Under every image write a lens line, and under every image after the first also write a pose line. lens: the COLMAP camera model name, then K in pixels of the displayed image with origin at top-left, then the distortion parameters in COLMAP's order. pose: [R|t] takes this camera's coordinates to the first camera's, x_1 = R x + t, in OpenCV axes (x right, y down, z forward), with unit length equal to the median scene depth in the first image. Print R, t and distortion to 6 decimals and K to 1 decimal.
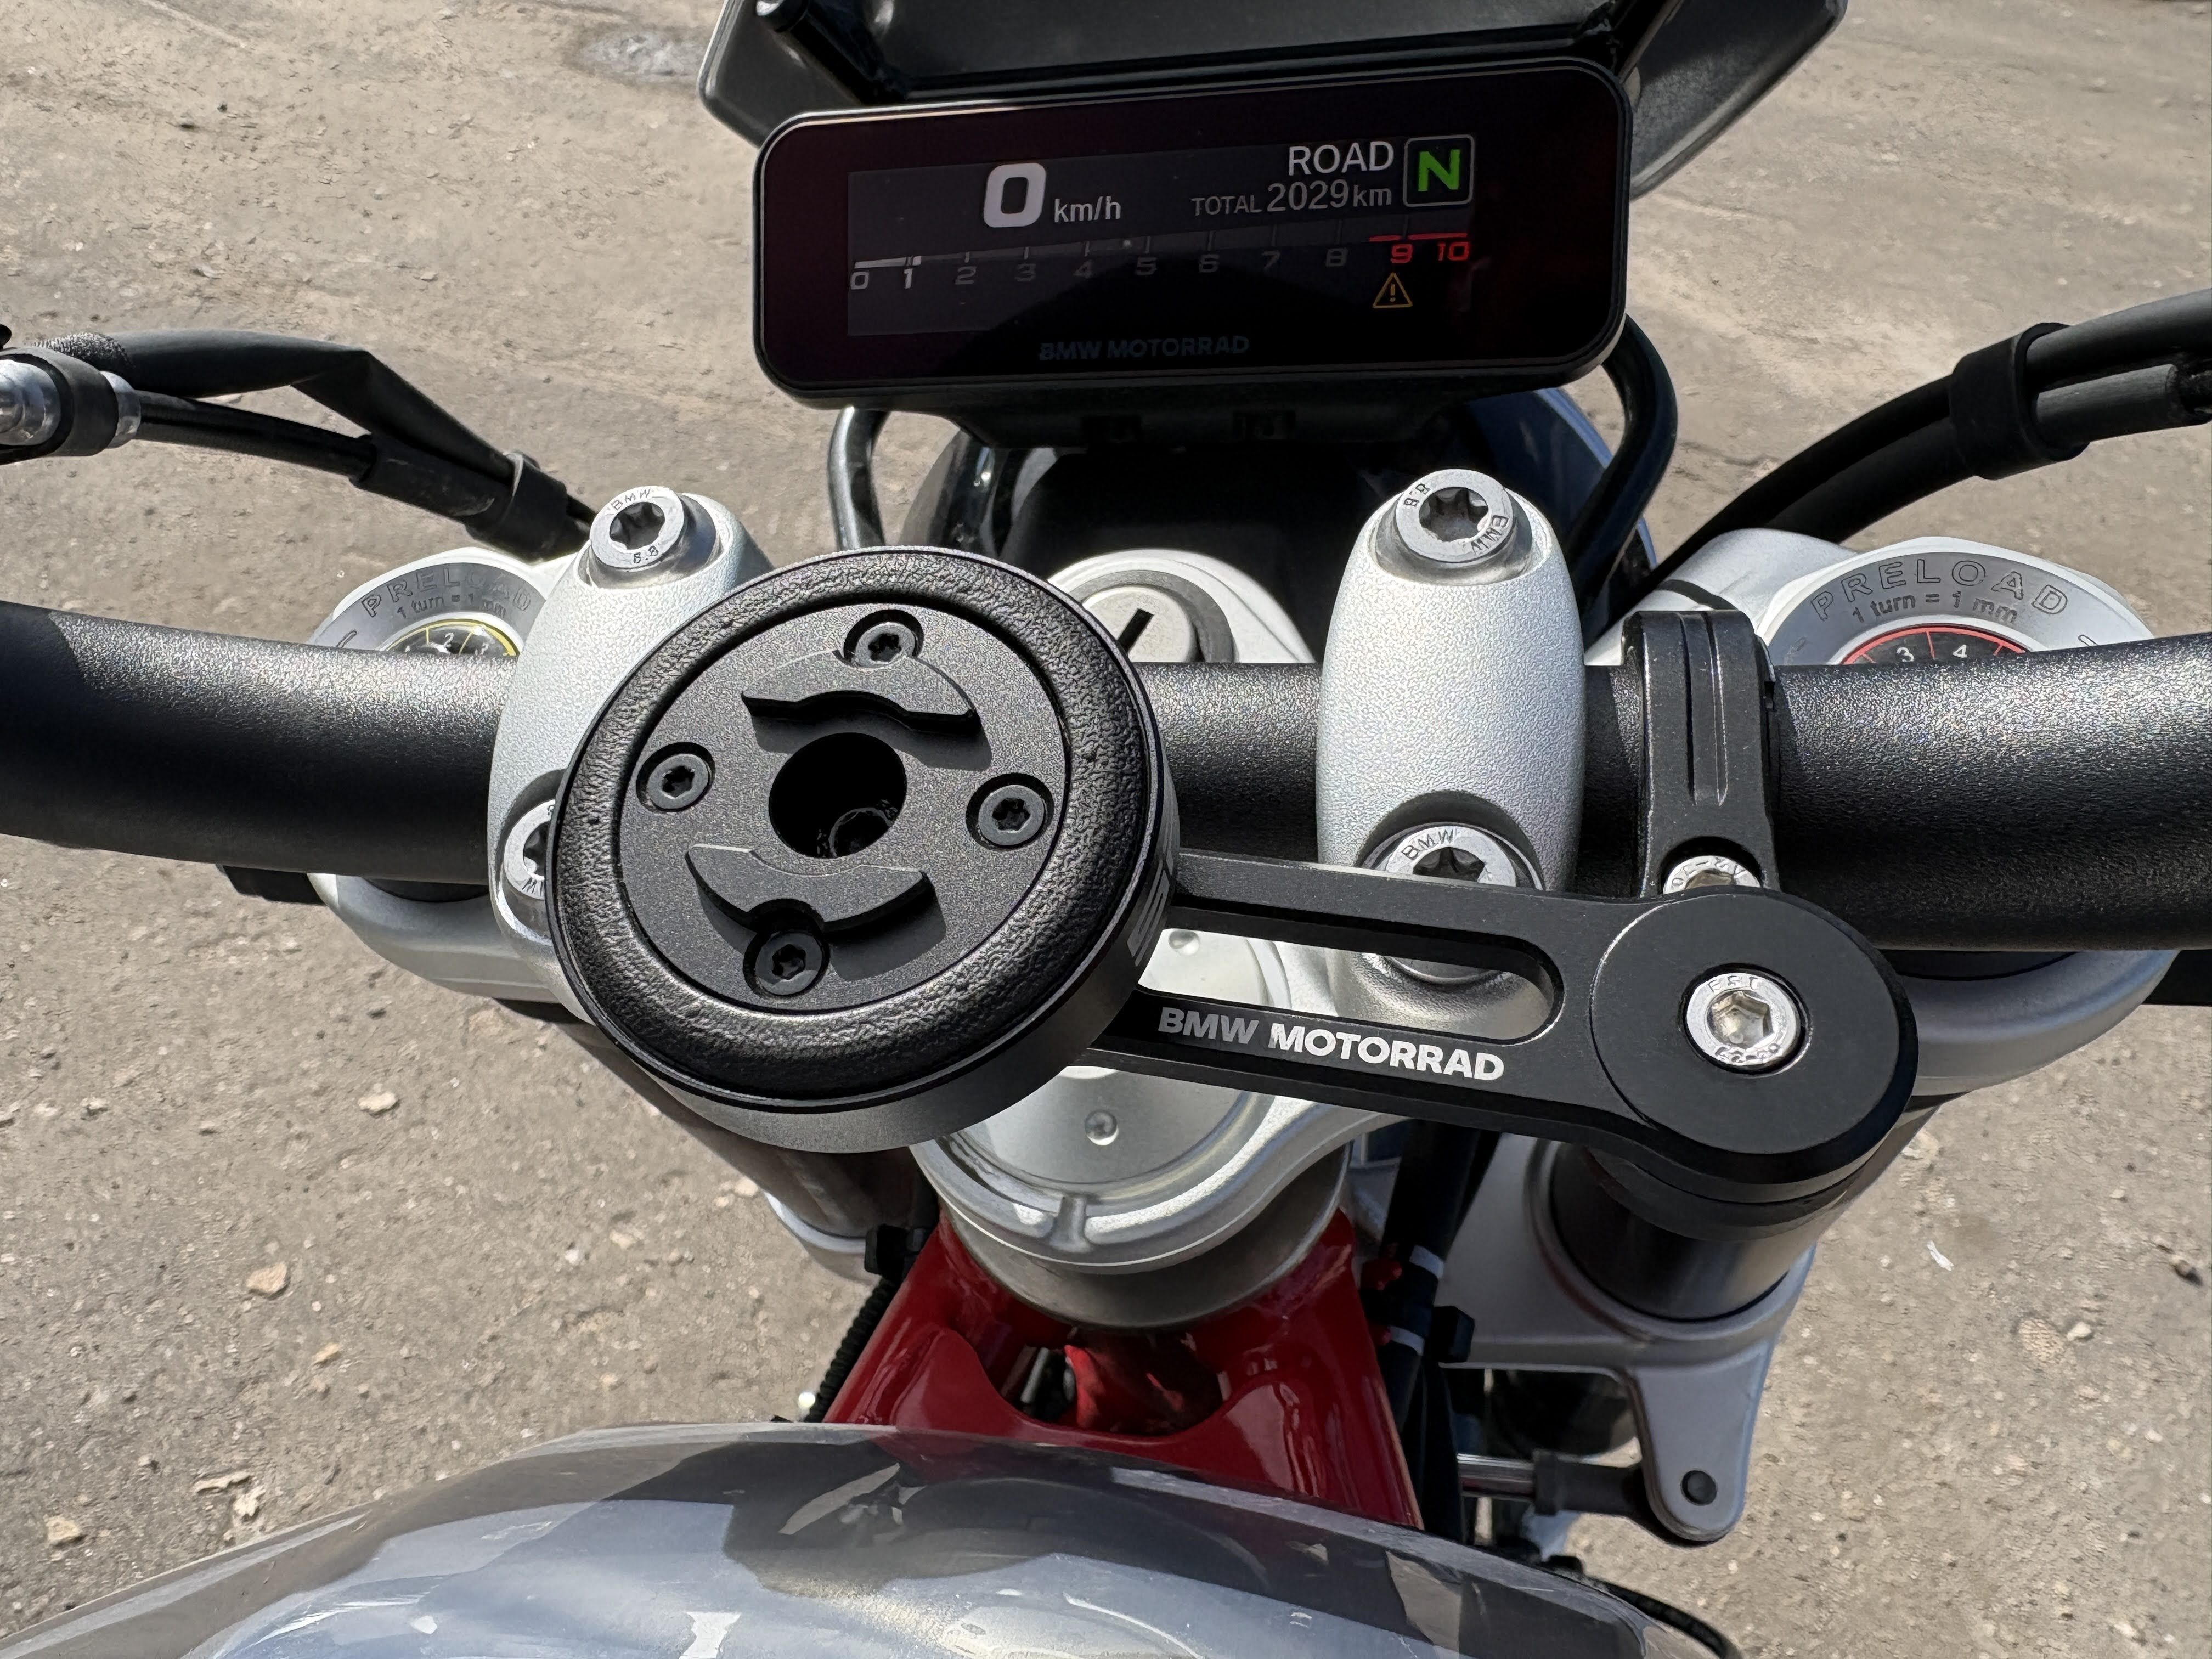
lens RADIAL K [[1682.6, 0, 990.4], [0, 1682.6, 842.3], [0, 0, 1]] dist [0.024626, -0.039012]
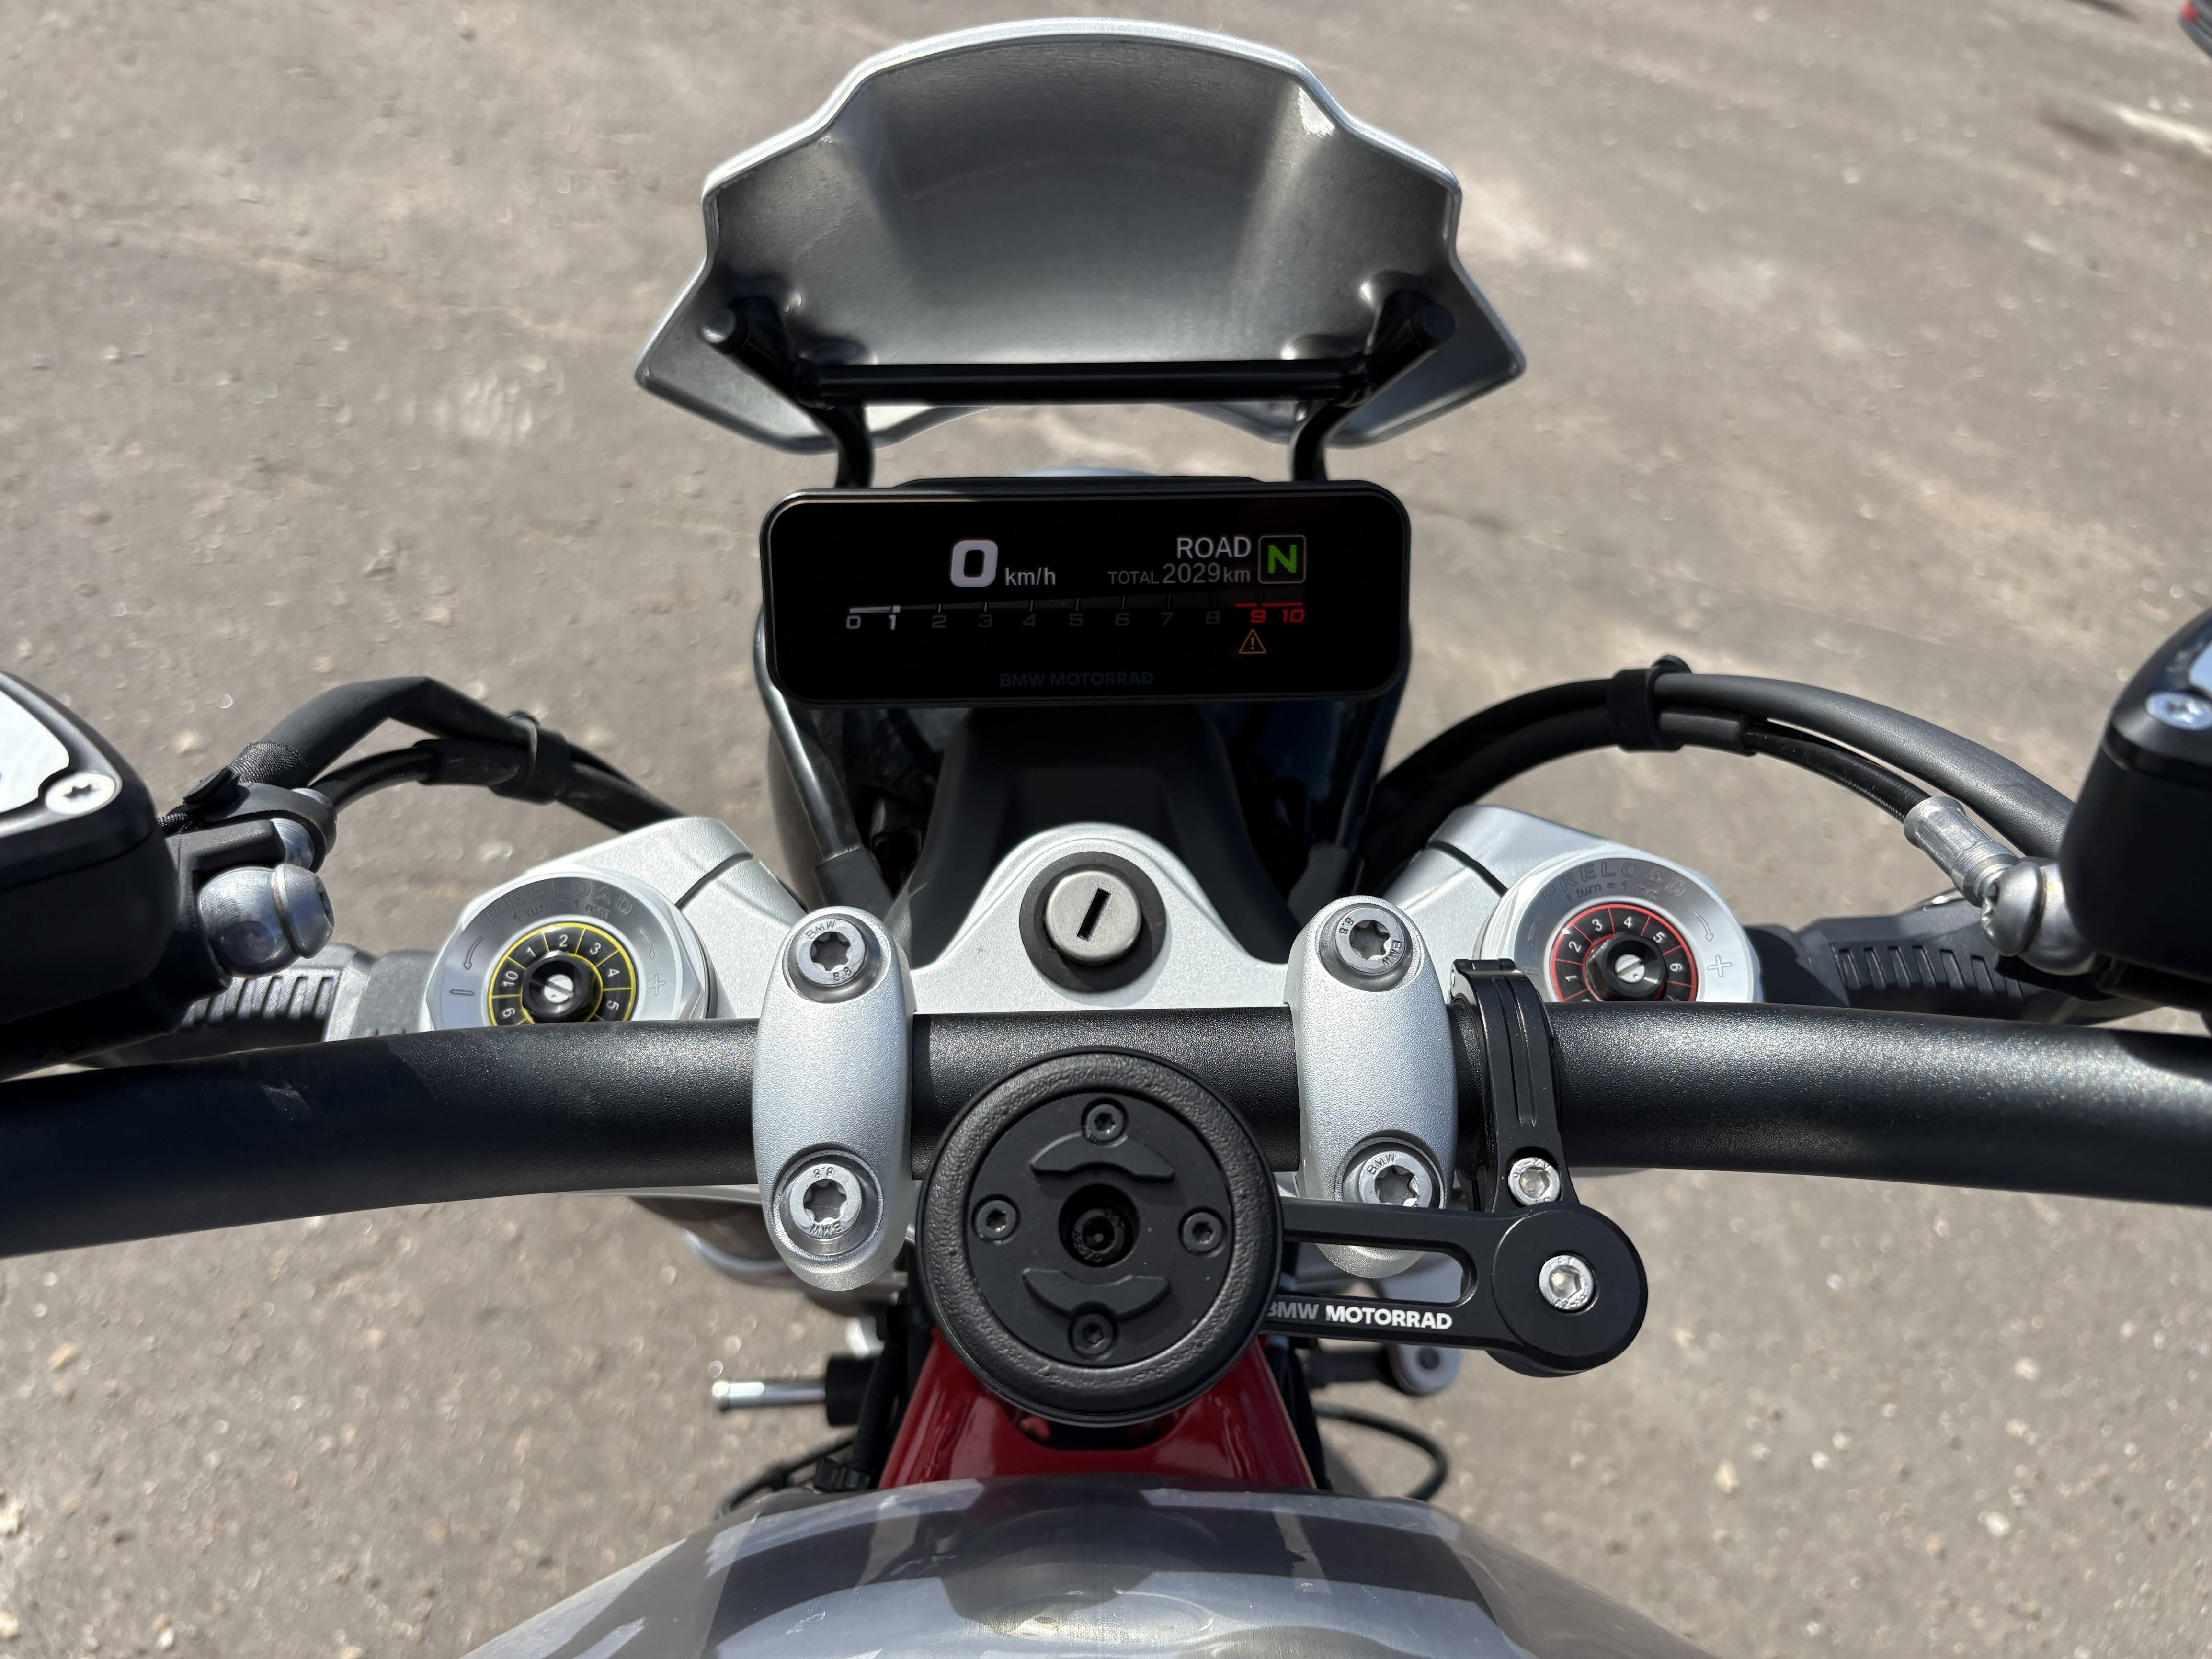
lens RADIAL K [[1682.4, 0, 1093.0], [0, 1682.4, 848.7], [0, 0, 1]] dist [0.024626, -0.039012]
pose [[0.963412, -0.079231, 0.256048, -0.262413], [0.053754, 0.993016, 0.105020, -0.307262], [-0.262581, -0.087414, 0.960942, -0.329068]]
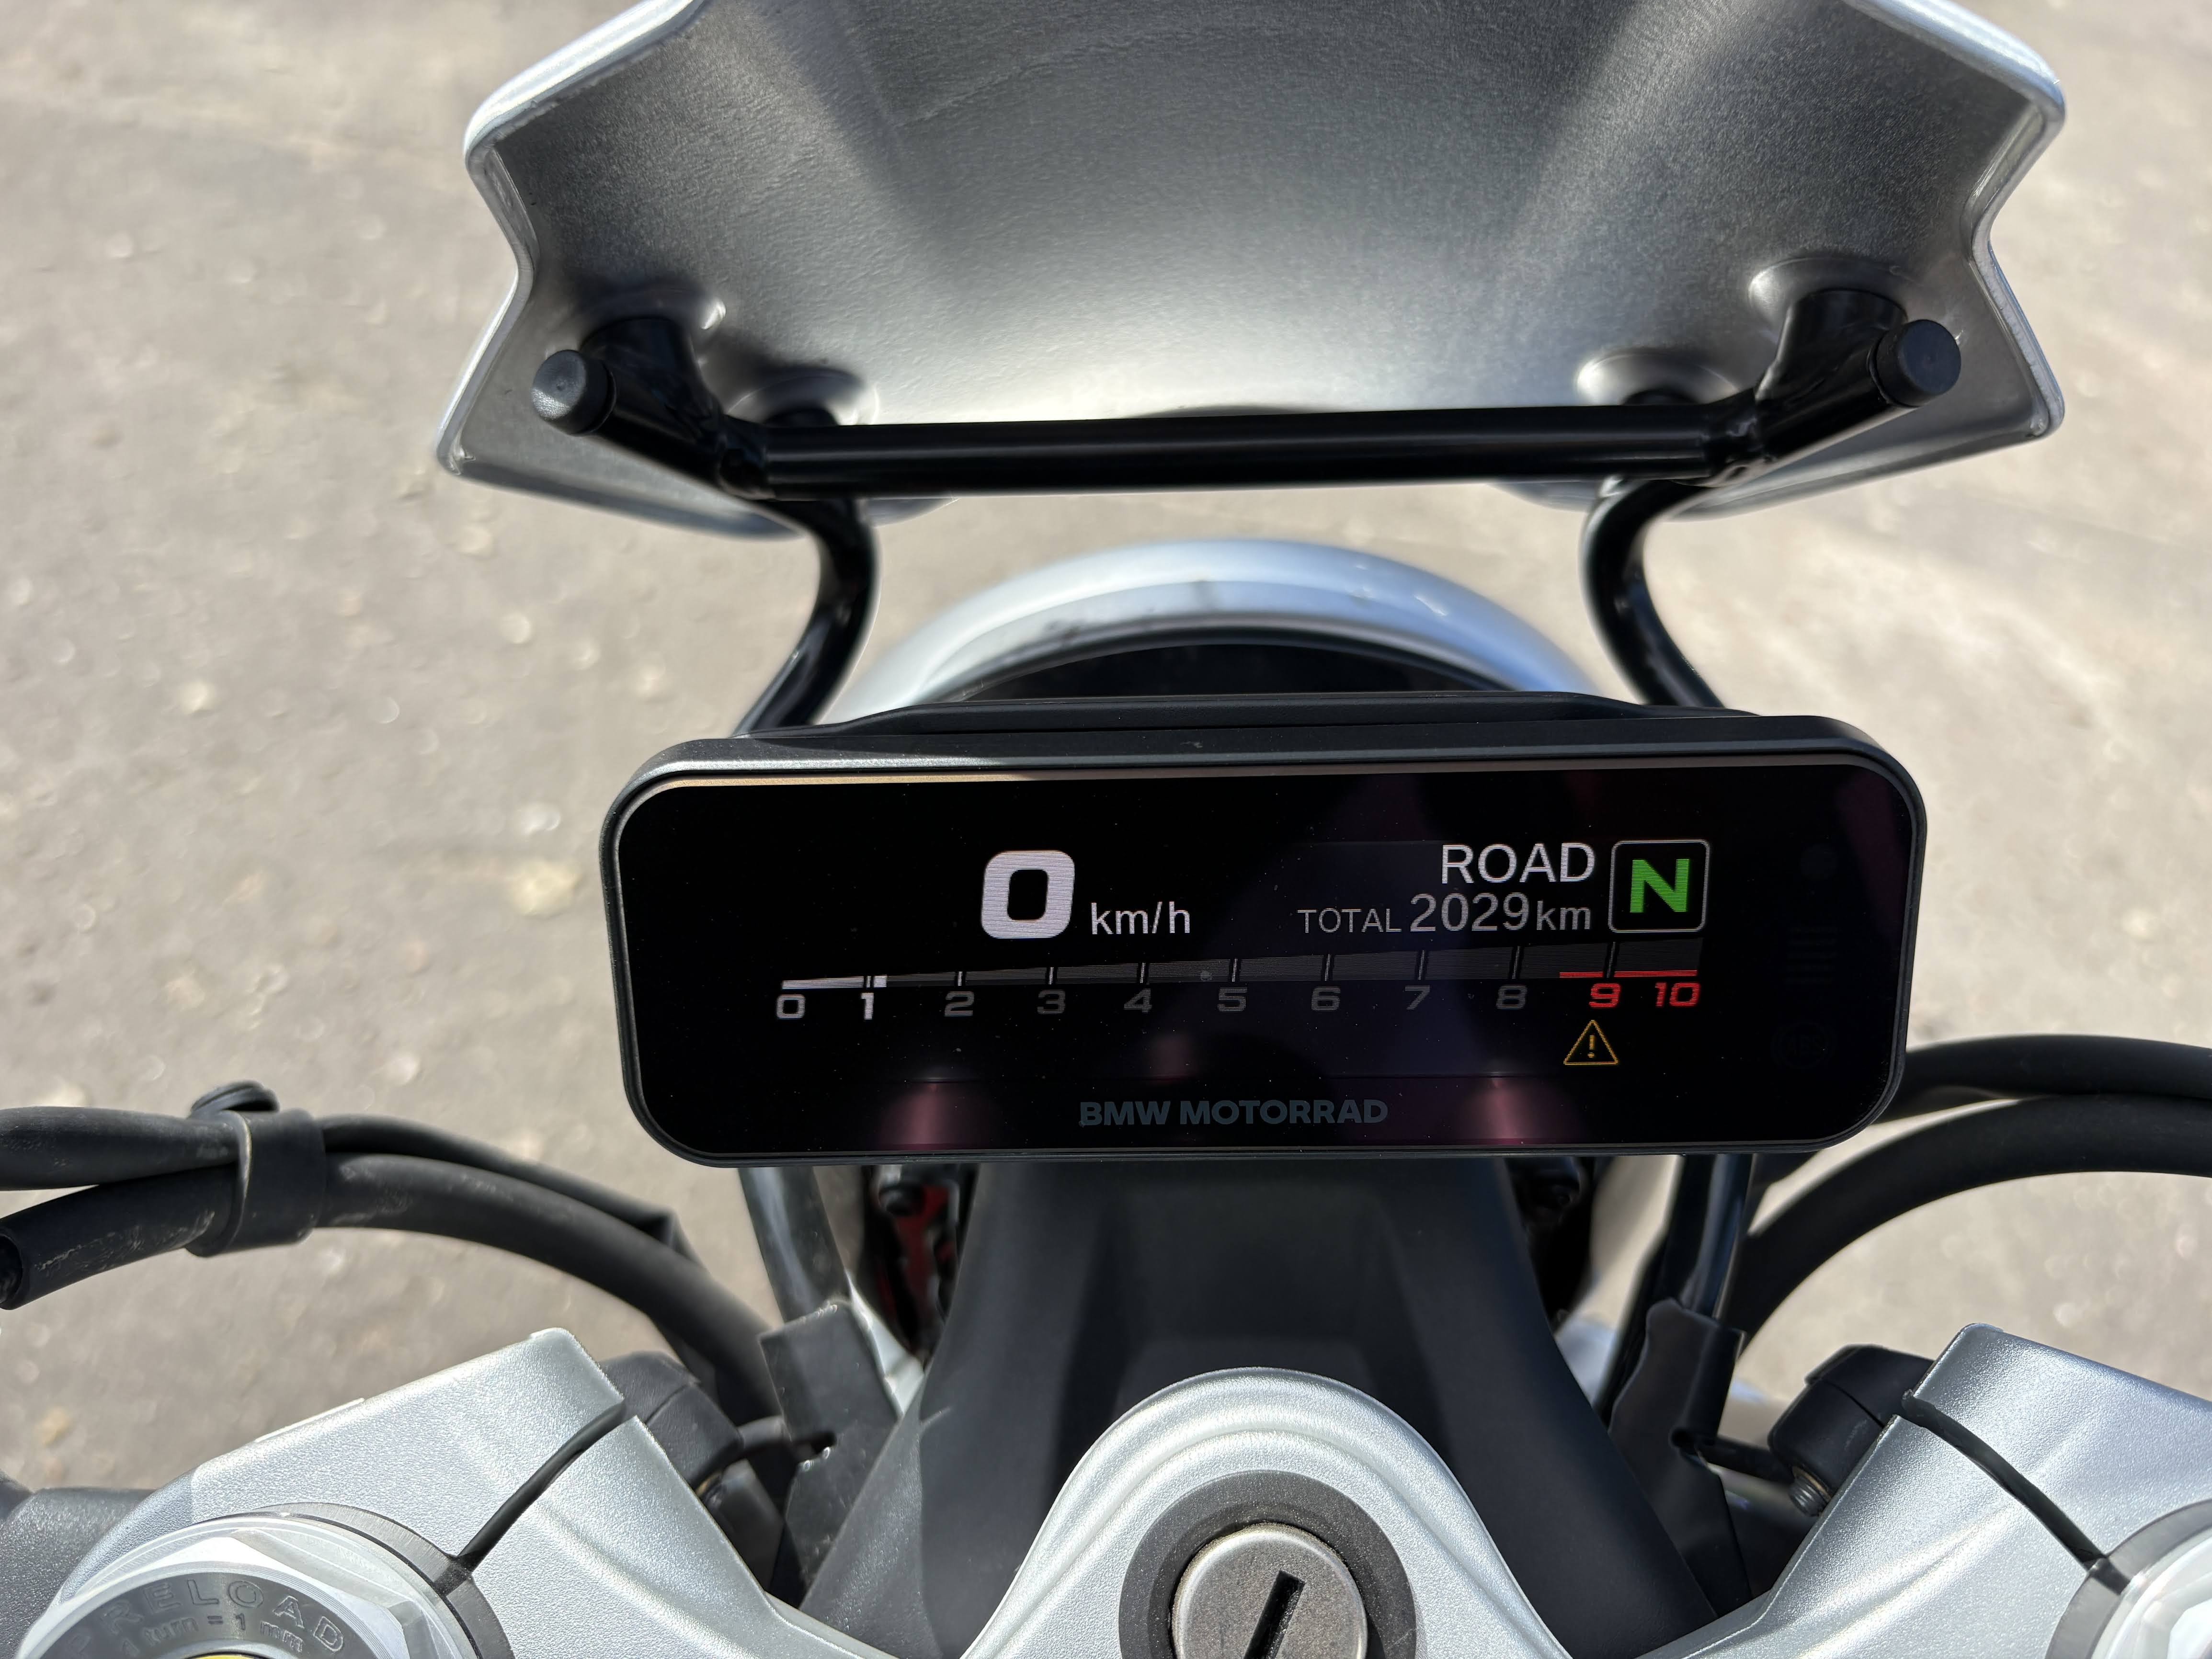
lens RADIAL K [[1682.4, 0, 1110.9], [0, 1682.4, 847.6], [0, 0, 1]] dist [0.024626, -0.039012]
pose [[0.975365, -0.099002, 0.197131, -0.084746], [0.062761, 0.981244, 0.182264, -0.541491], [-0.211479, -0.165402, 0.963285, 0.379469]]
